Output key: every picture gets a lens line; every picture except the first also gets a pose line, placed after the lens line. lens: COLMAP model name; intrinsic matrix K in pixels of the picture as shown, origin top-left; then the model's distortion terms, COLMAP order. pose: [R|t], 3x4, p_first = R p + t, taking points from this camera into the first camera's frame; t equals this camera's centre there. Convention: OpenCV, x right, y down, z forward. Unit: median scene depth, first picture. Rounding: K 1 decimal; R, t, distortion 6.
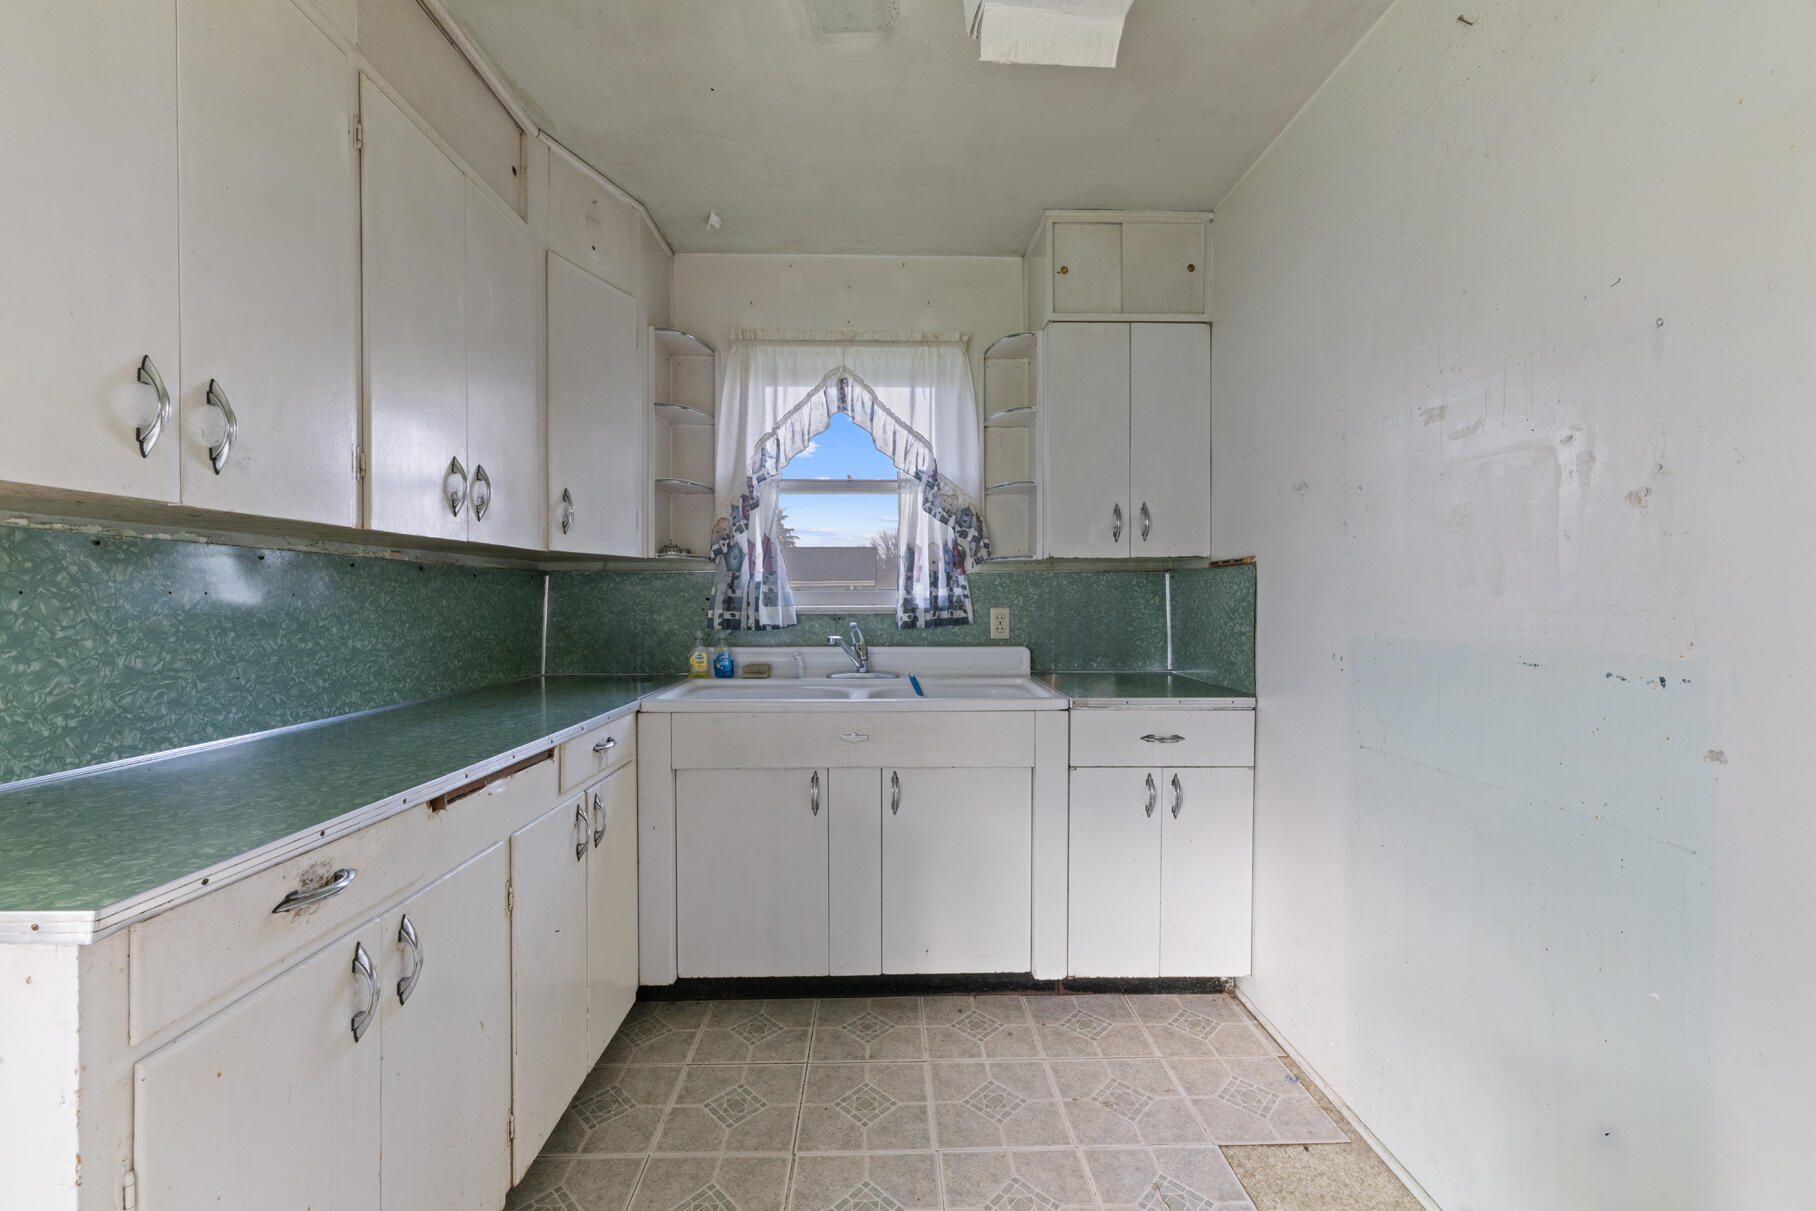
lens RADIAL K [[728.9, 0, 905.5], [0, 728.9, 601.1], [0, 0, 1]] dist [0.001299, 0.000068]
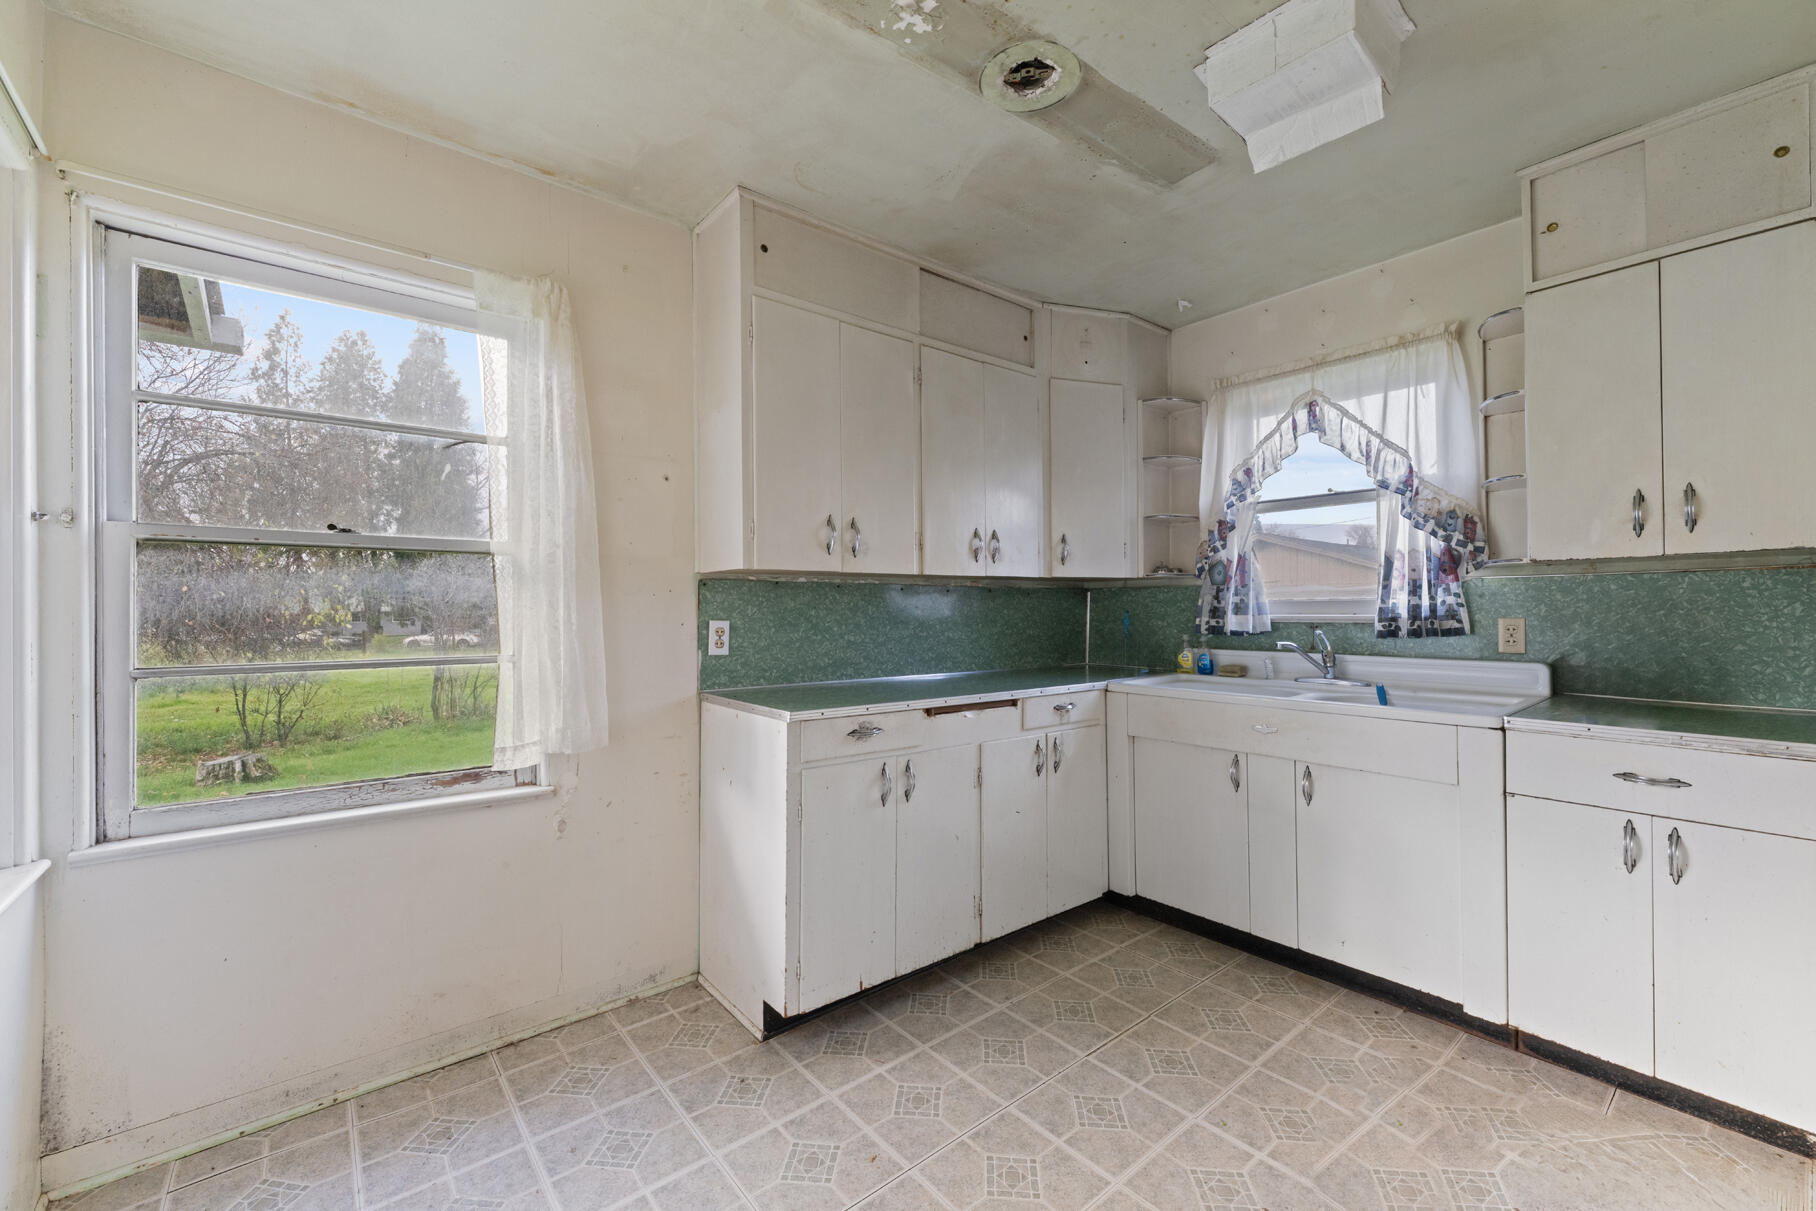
lens RADIAL K [[728.9, 0, 905.5], [0, 728.9, 601.1], [0, 0, 1]] dist [0.001299, 0.000068]
pose [[0.615126, -0.010742, -0.788356, 0.395618], [0.001551, 0.999922, -0.012415, -0.001207], [0.788427, 0.006414, 0.615094, -0.124653]]
